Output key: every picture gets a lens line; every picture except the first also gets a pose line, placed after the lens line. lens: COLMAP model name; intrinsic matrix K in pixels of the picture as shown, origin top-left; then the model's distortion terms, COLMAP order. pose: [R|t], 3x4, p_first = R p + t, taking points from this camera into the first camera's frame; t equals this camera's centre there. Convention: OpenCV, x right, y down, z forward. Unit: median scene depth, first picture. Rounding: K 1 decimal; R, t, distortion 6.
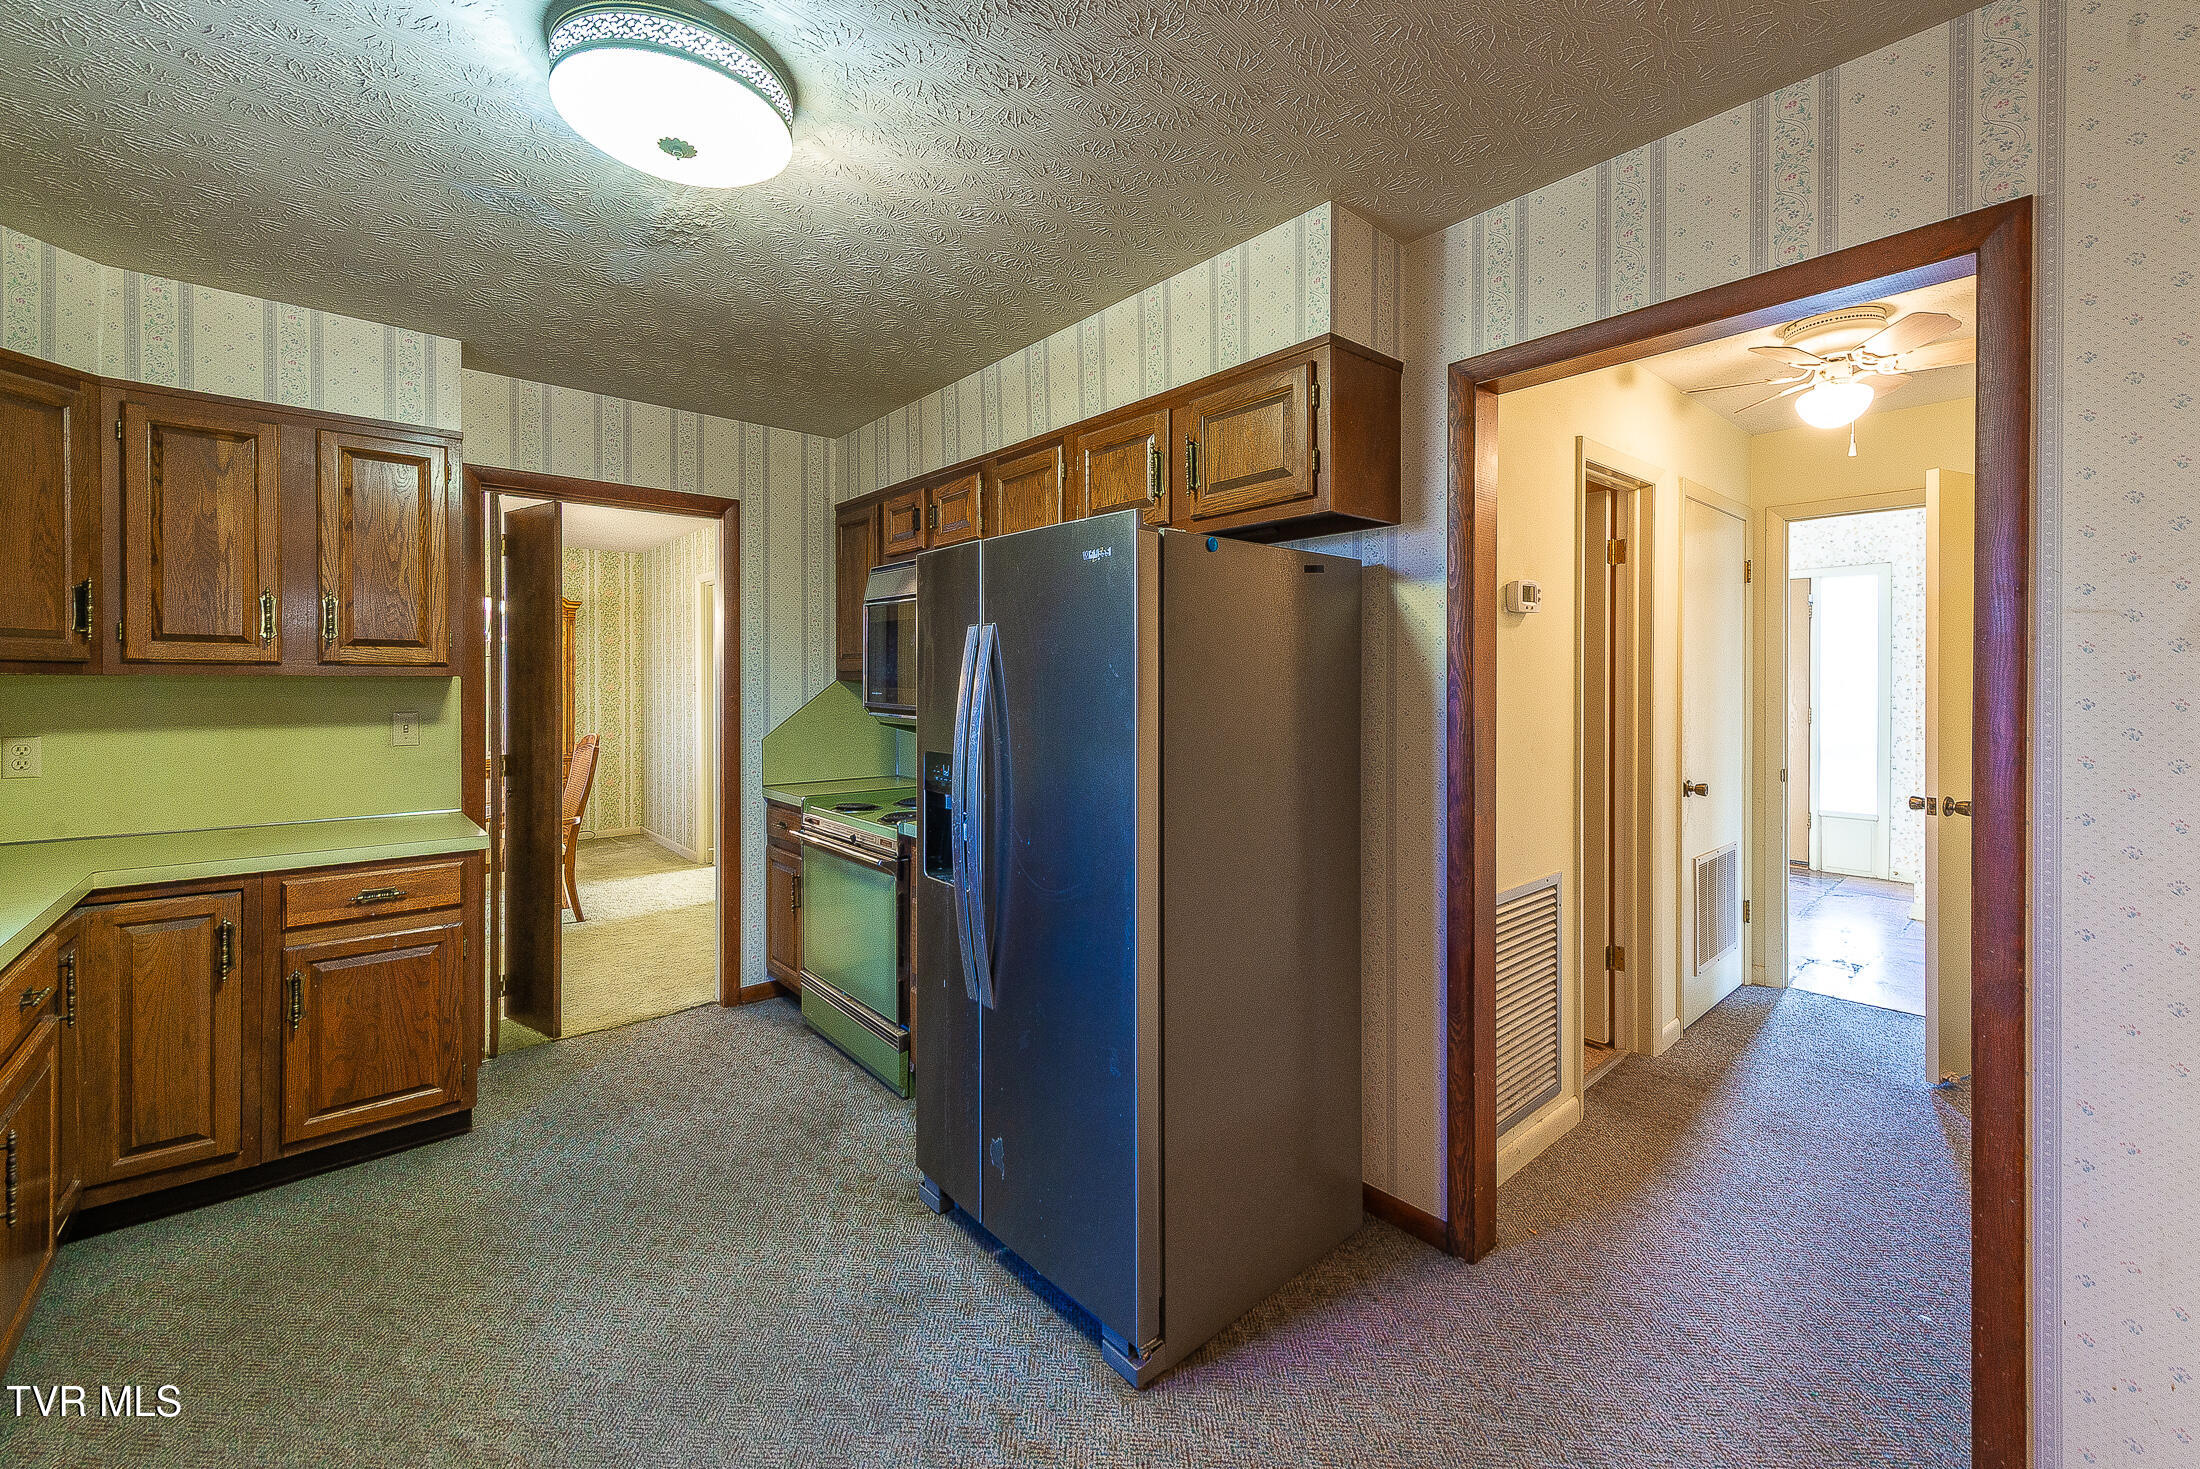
lens RADIAL K [[877.6, 0, 1107.5], [0, 877.6, 684.4], [0, 0, 1]] dist [0.021431, -0.006098]
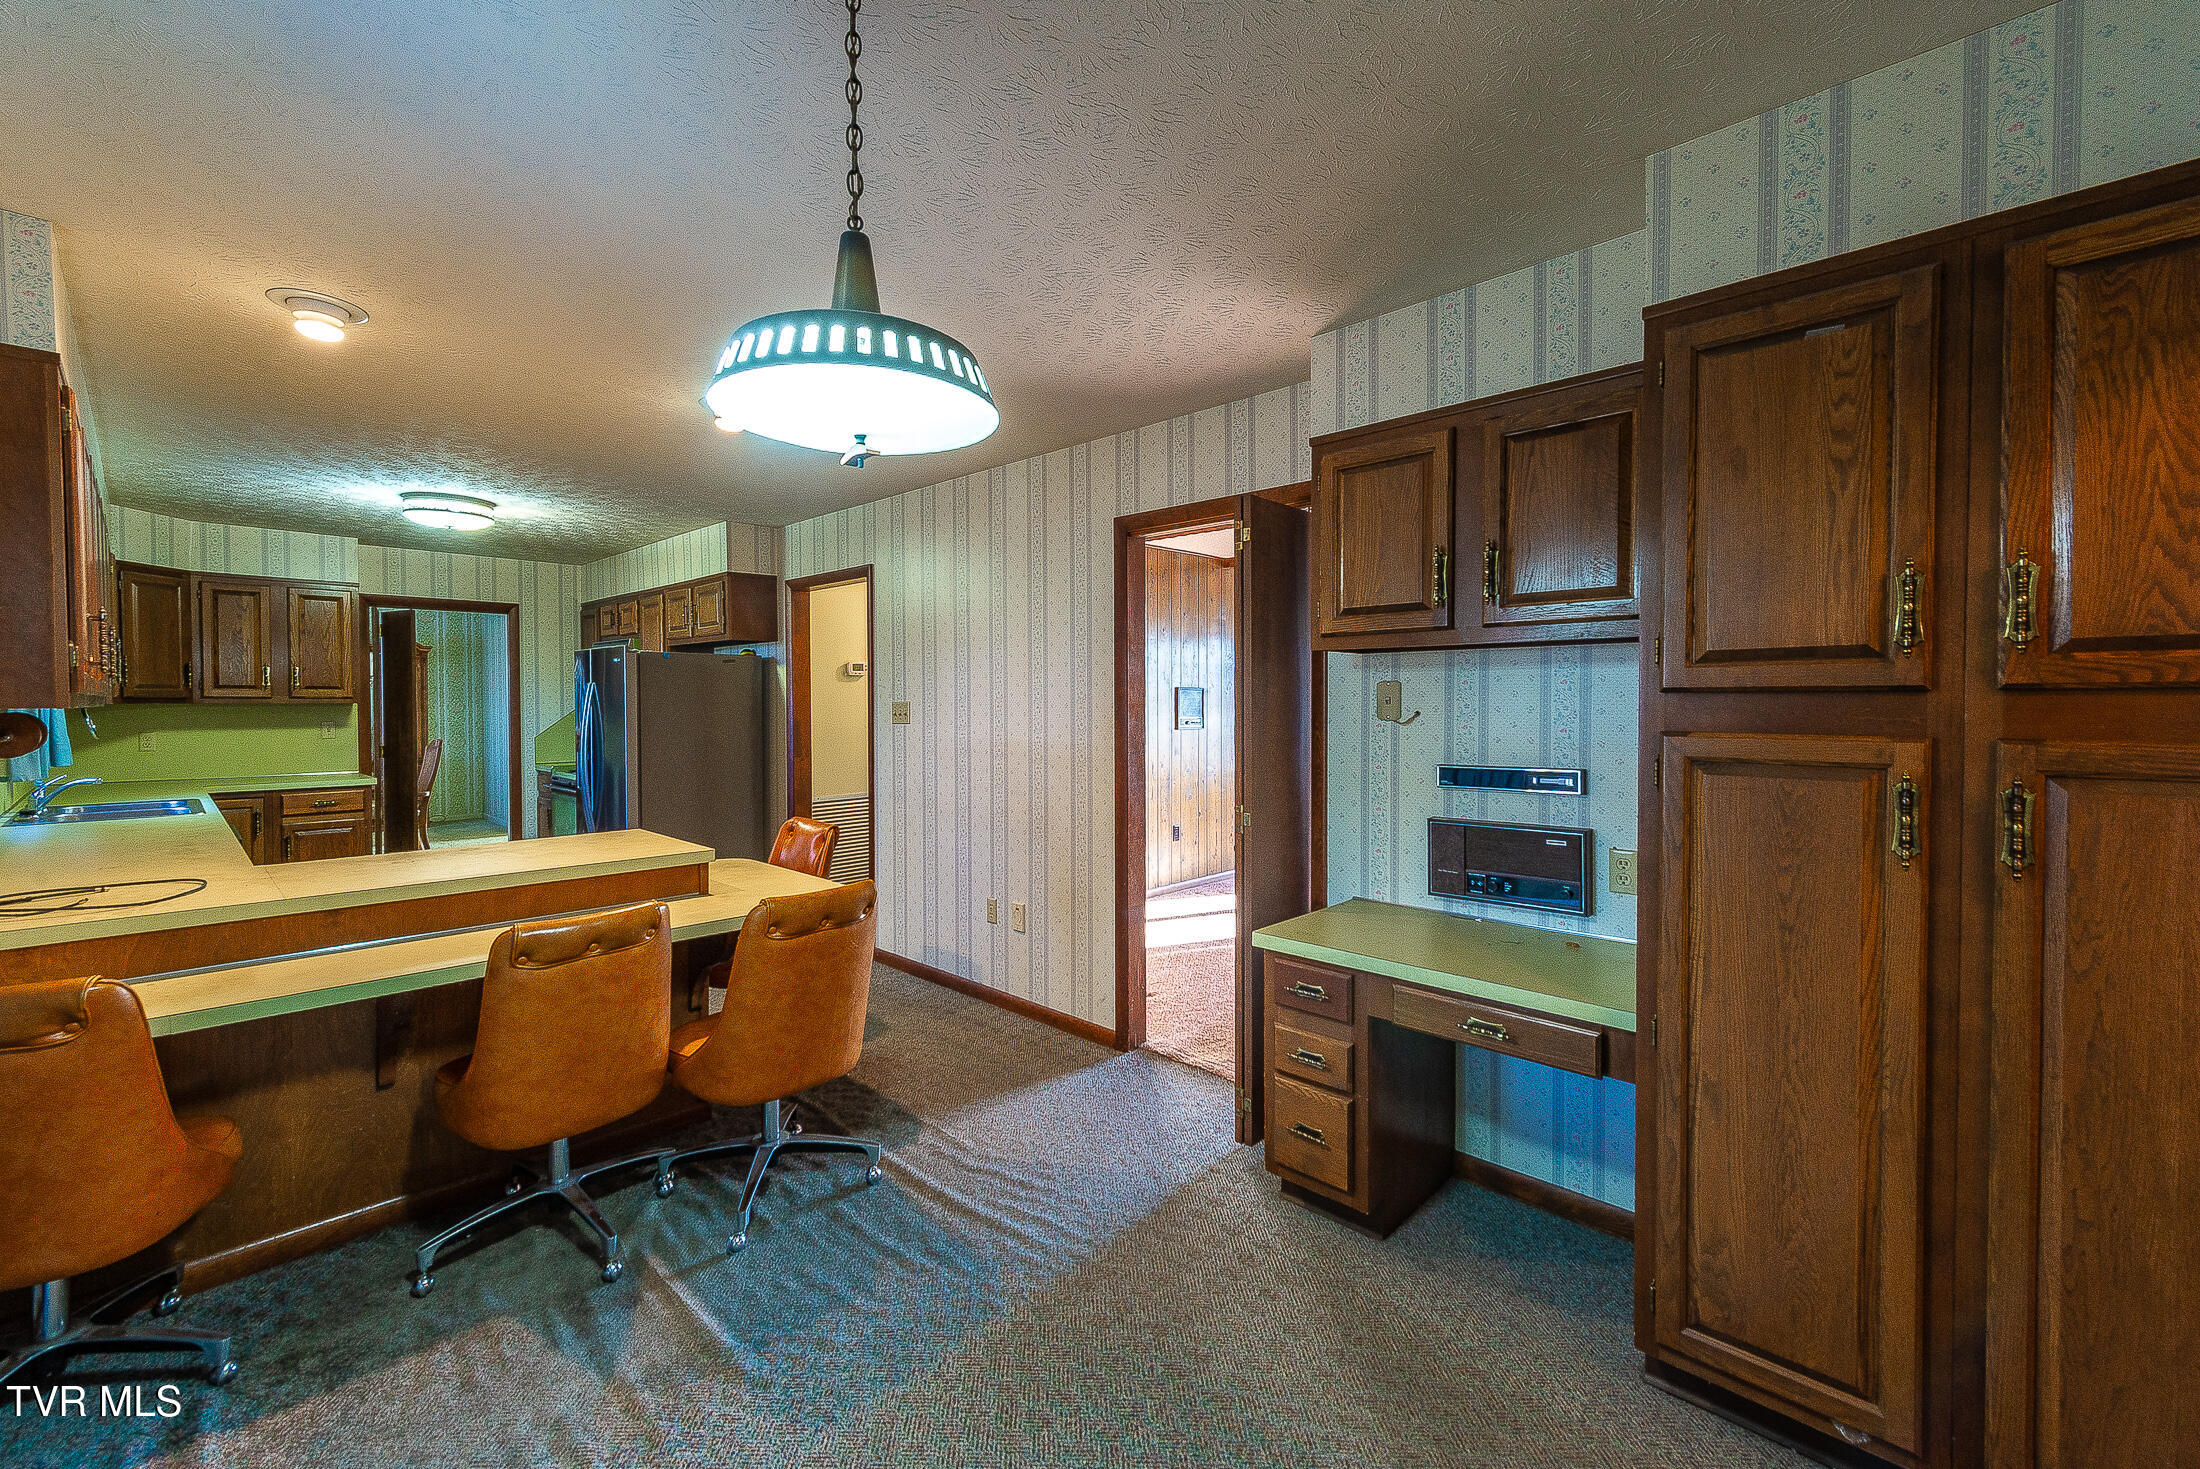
lens RADIAL K [[881.1, 0, 1098.2], [0, 881.1, 704.5], [0, 0, 1]] dist [0.013681, -0.000634]
pose [[0.995236, -0.004357, 0.097393, 0.853771], [0.004023, 0.999985, 0.003626, -0.007883], [-0.097407, -0.003217, 0.995239, -1.346399]]
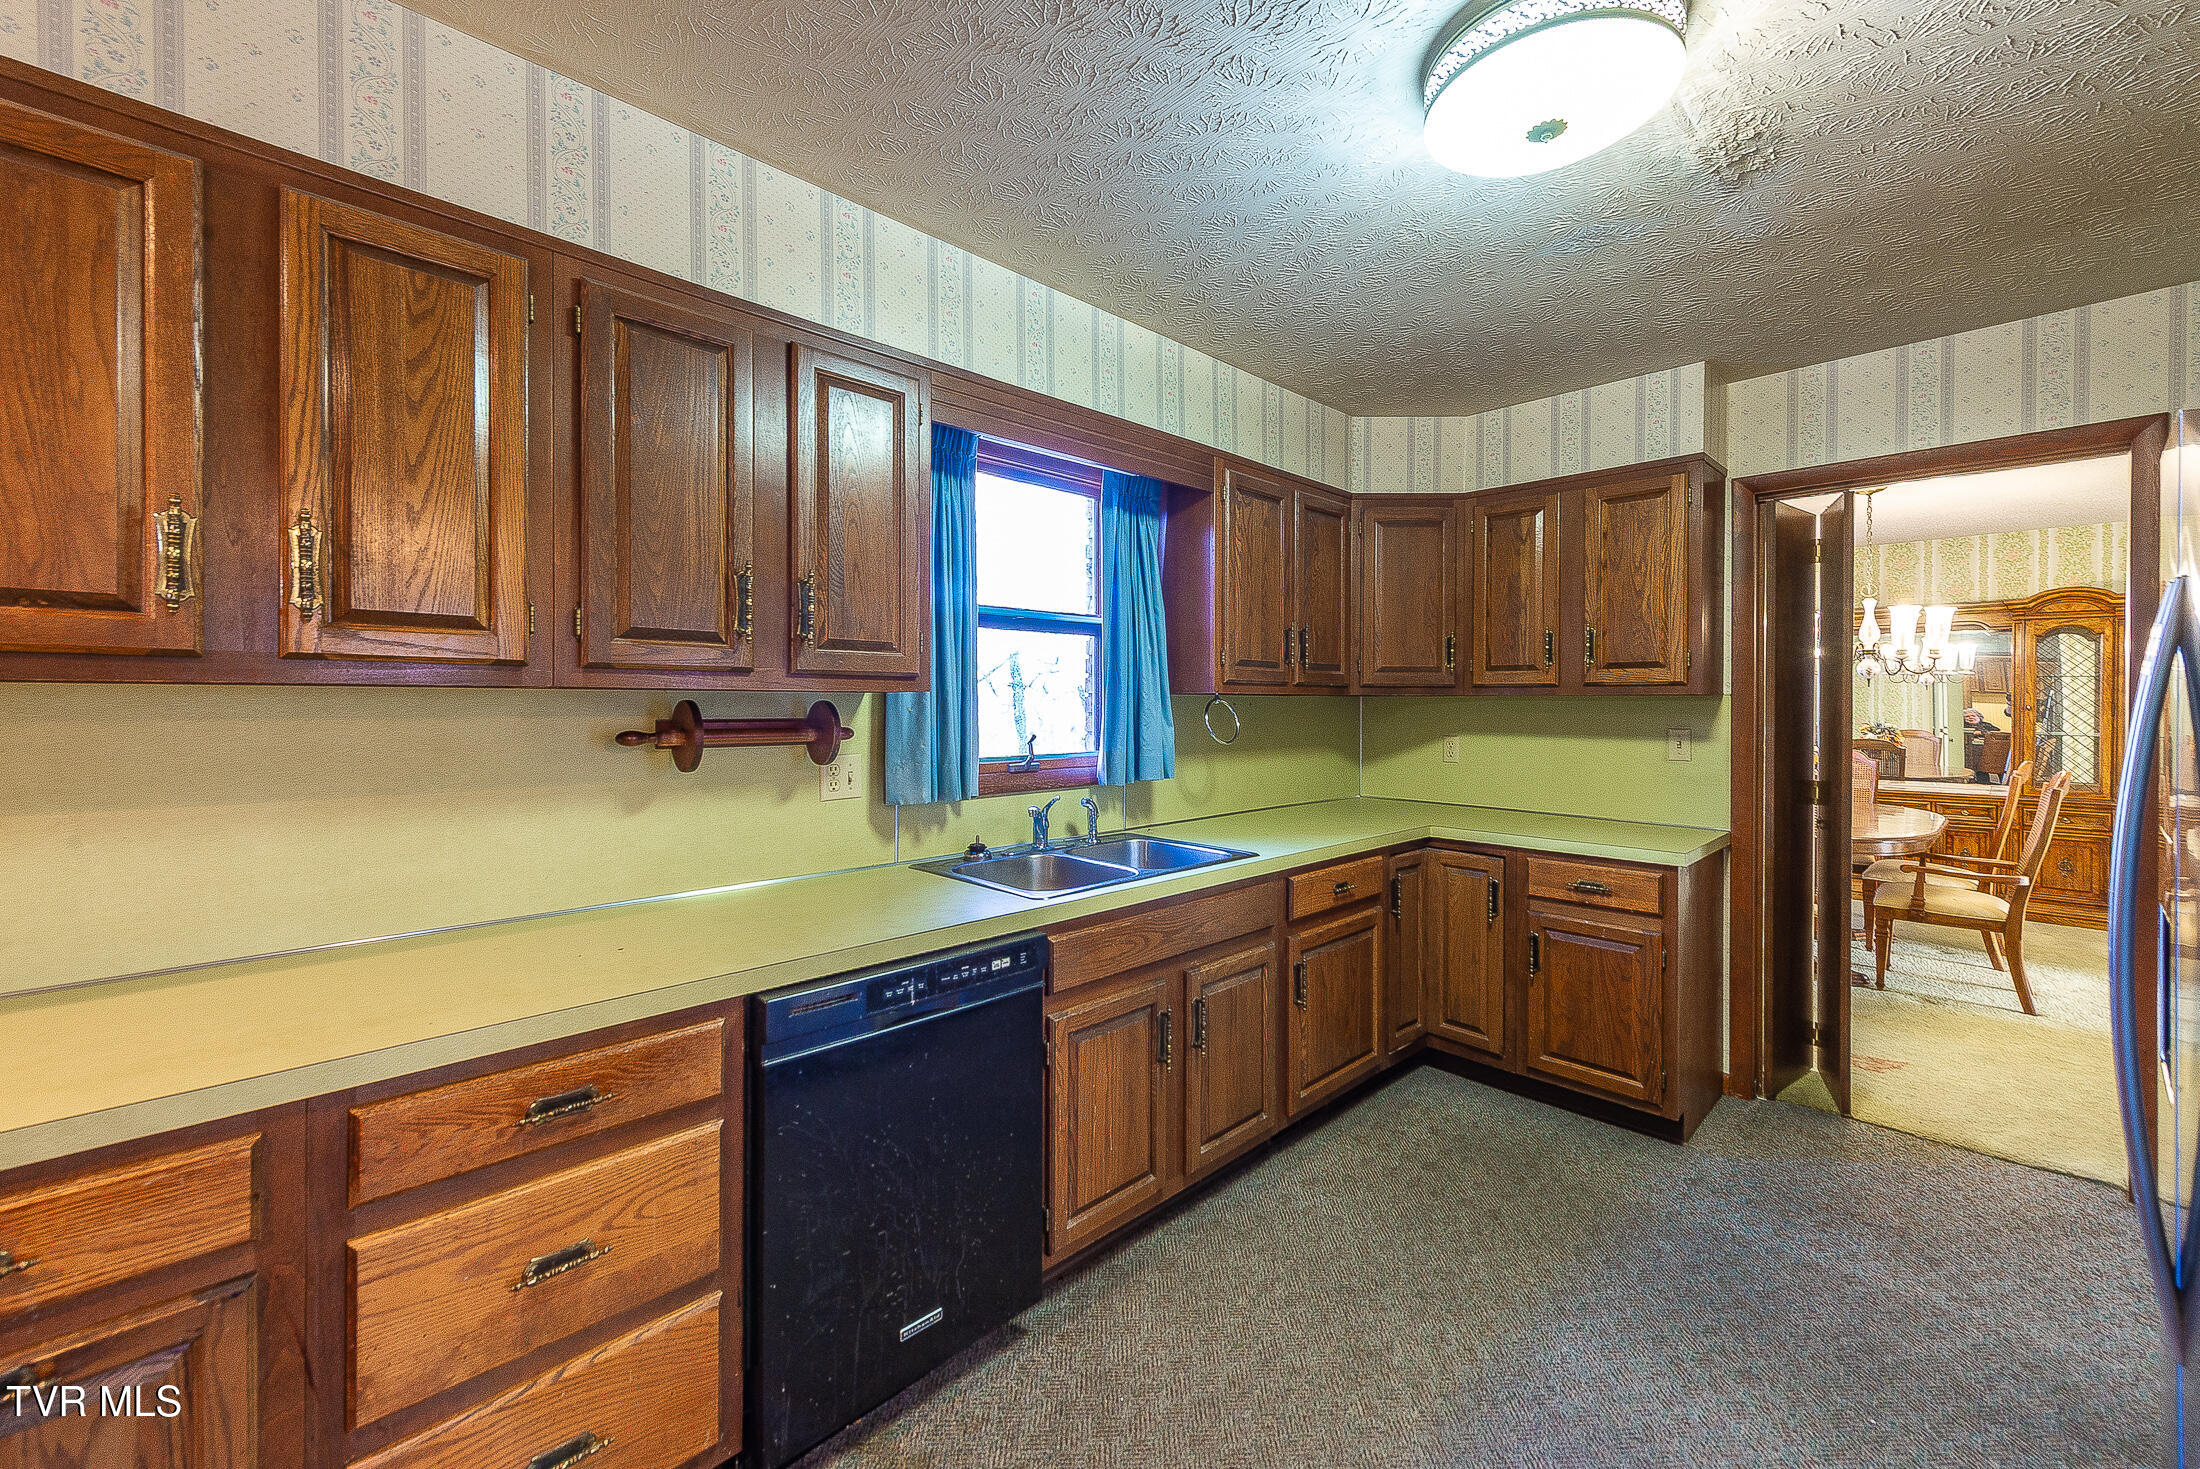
lens RADIAL K [[881.1, 0, 1098.2], [0, 881.1, 704.5], [0, 0, 1]] dist [0.013681, -0.000634]
pose [[0.047662, 0.003518, -0.998857, 0.274971], [-0.004881, 0.999983, 0.003289, 0.002157], [0.998852, 0.004719, 0.047678, 0.302556]]
